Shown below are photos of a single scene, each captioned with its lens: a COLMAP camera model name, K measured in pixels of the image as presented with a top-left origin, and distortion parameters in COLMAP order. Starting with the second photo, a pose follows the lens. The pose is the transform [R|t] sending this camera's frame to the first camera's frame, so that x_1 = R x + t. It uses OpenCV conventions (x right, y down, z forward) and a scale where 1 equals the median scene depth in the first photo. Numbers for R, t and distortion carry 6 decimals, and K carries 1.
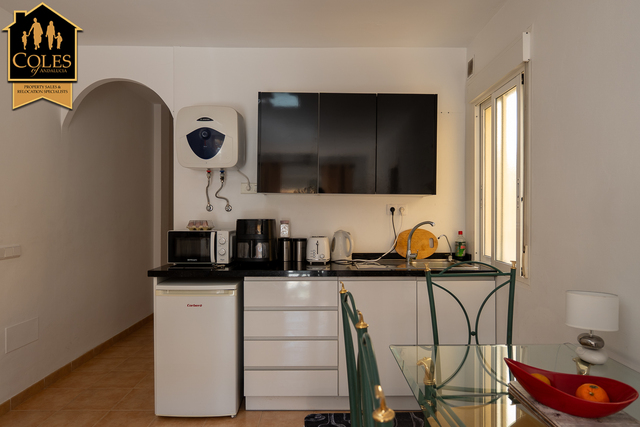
lens RADIAL K [[425.5, 0, 320.0], [0, 425.5, 213.5], [0, 0, 1]] dist [-0.000659, -0.000174]
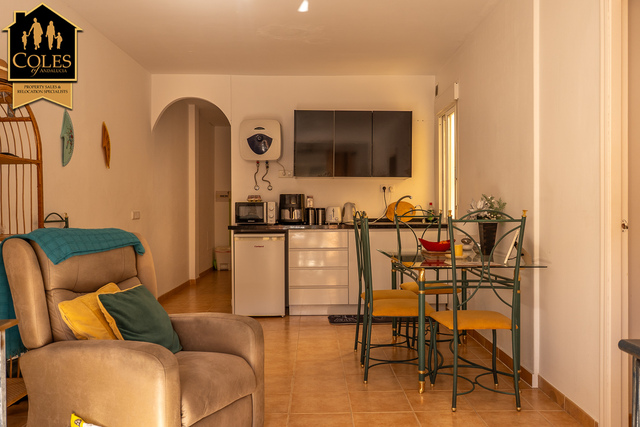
lens RADIAL K [[545.4, 0, 320.0], [0, 545.4, 213.5], [0, 0, 1]] dist [0.002751, 0.003642]
pose [[0.999917, -0.005503, 0.011611, -0.075523], [0.005461, 0.999978, 0.003630, 0.074319], [-0.011631, -0.003566, 0.999926, -0.921093]]
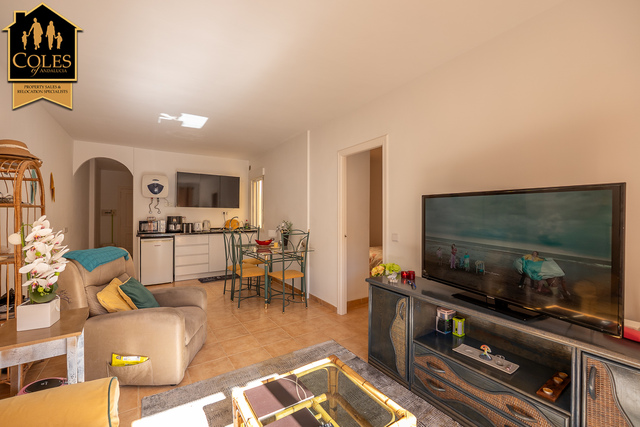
lens RADIAL K [[269.1, 0, 320.0], [0, 269.1, 213.5], [0, 0, 1]] dist [-0.000835, -0.000046]
pose [[0.835892, 0.001275, 0.548893, -0.324486], [0.003504, 0.999965, -0.007660, 0.012013], [-0.548883, 0.008327, 0.835857, -1.007628]]
